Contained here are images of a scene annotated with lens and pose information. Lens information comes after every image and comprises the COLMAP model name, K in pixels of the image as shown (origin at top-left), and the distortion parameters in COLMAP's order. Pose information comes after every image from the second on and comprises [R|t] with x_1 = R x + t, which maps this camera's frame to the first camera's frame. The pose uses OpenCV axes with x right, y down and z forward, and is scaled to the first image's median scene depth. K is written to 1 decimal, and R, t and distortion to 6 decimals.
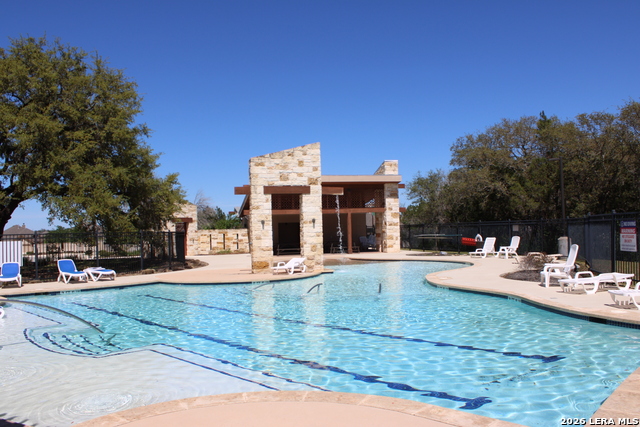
lens RADIAL K [[558.3, 0, 320.0], [0, 558.3, 213.5], [0, 0, 1]] dist [-0.076544, 0.014128]
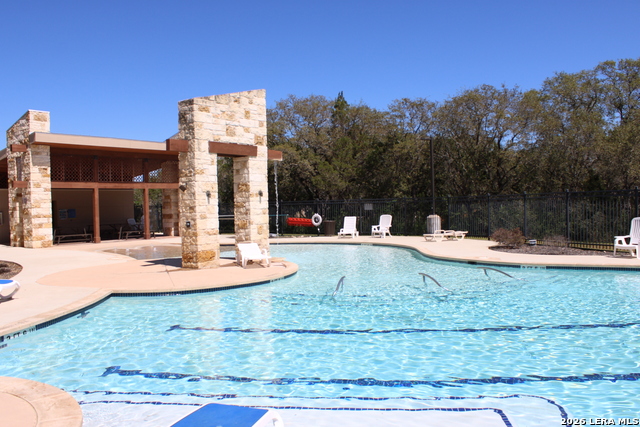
lens RADIAL K [[558.3, 0, 320.0], [0, 558.3, 213.5], [0, 0, 1]] dist [-0.076544, 0.014128]
pose [[0.763162, -0.002549, 0.646203, -0.367579], [-0.014771, 0.999662, 0.021388, 0.019537], [-0.646039, -0.025868, 0.762866, 0.320456]]
